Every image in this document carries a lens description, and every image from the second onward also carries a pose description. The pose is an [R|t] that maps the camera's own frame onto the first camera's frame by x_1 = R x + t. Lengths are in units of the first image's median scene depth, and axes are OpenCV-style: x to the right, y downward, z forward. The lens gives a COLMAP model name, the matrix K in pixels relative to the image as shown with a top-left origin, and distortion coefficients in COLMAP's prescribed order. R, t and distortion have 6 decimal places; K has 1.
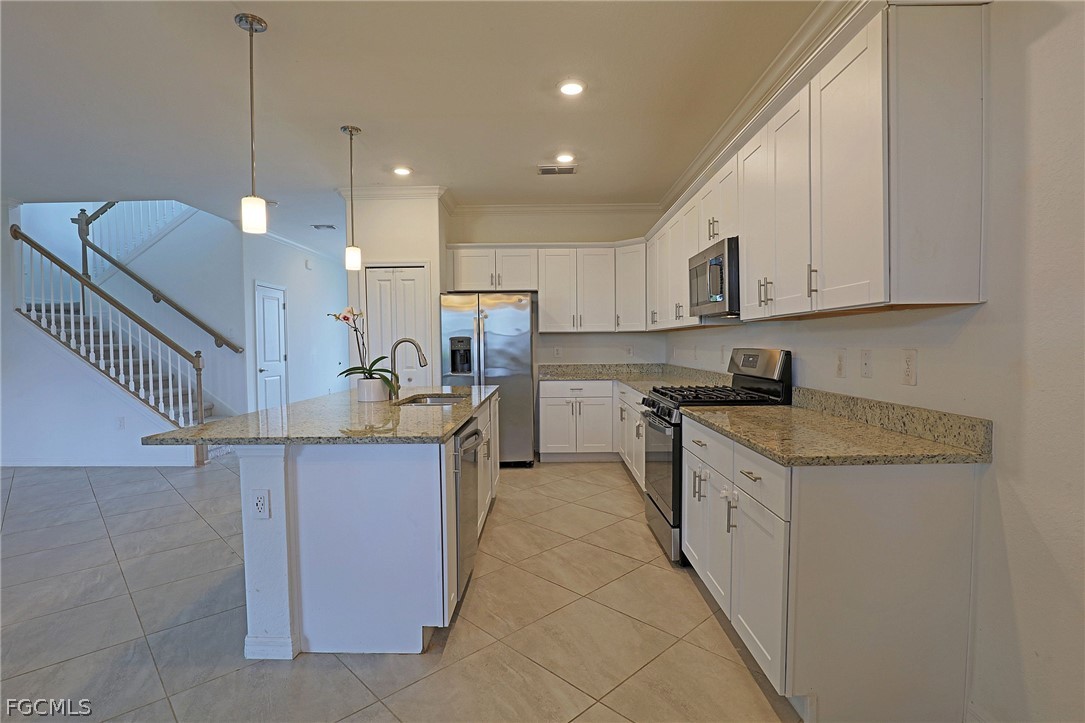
lens RADIAL K [[536.1, 0, 546.4], [0, 536.1, 353.9], [0, 0, 1]] dist [-0.026300, 0.003878]
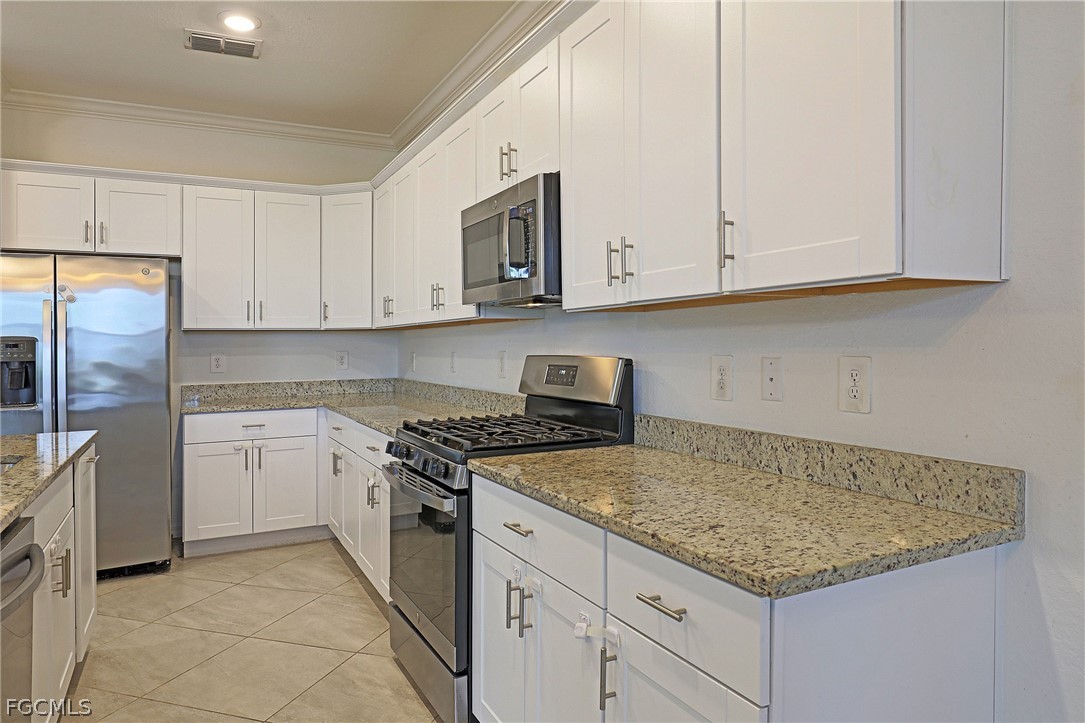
lens RADIAL K [[700.8, 0, 556.4], [0, 700.8, 332.0], [0, 0, 1]] dist [-0.006728, -0.004508]
pose [[0.885490, 0.007158, 0.464604, -0.011485], [0.012122, 0.999185, -0.038497, -0.005270], [-0.464501, 0.039720, 0.884681, 0.234256]]
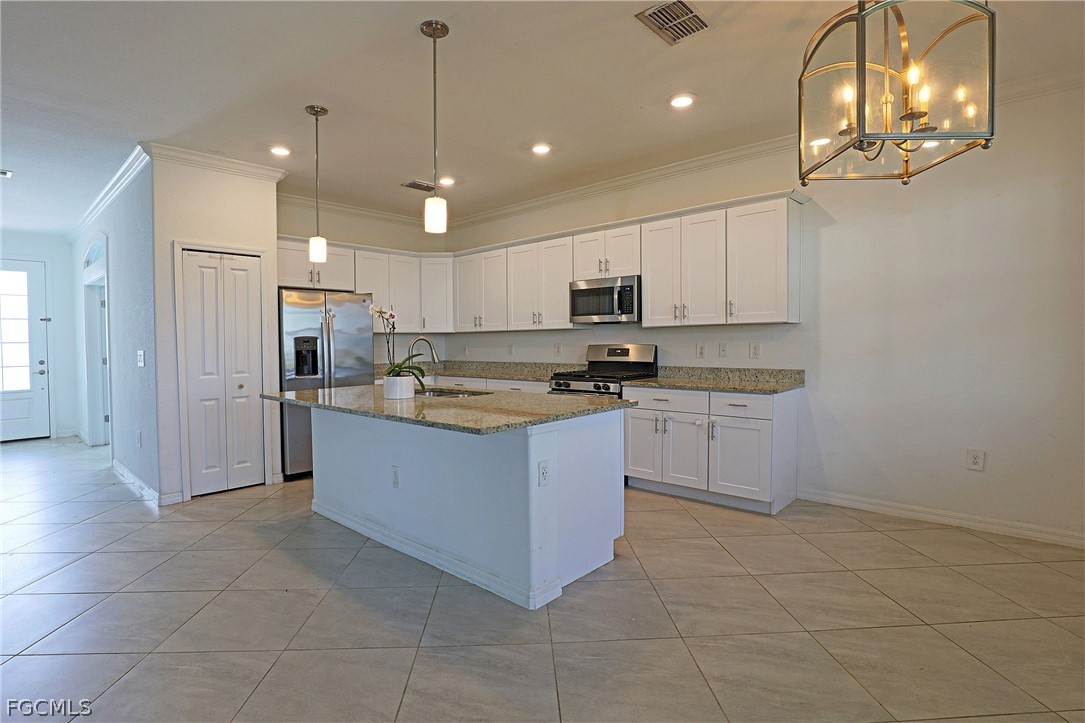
lens RADIAL K [[536.1, 0, 535.5], [0, 536.1, 351.5], [0, 0, 1]] dist [-0.026300, 0.003878]
pose [[0.662816, -0.015285, 0.748626, -0.857377], [0.022499, 0.999747, 0.000493, 0.003744], [-0.748444, 0.016516, 0.662992, 0.124319]]
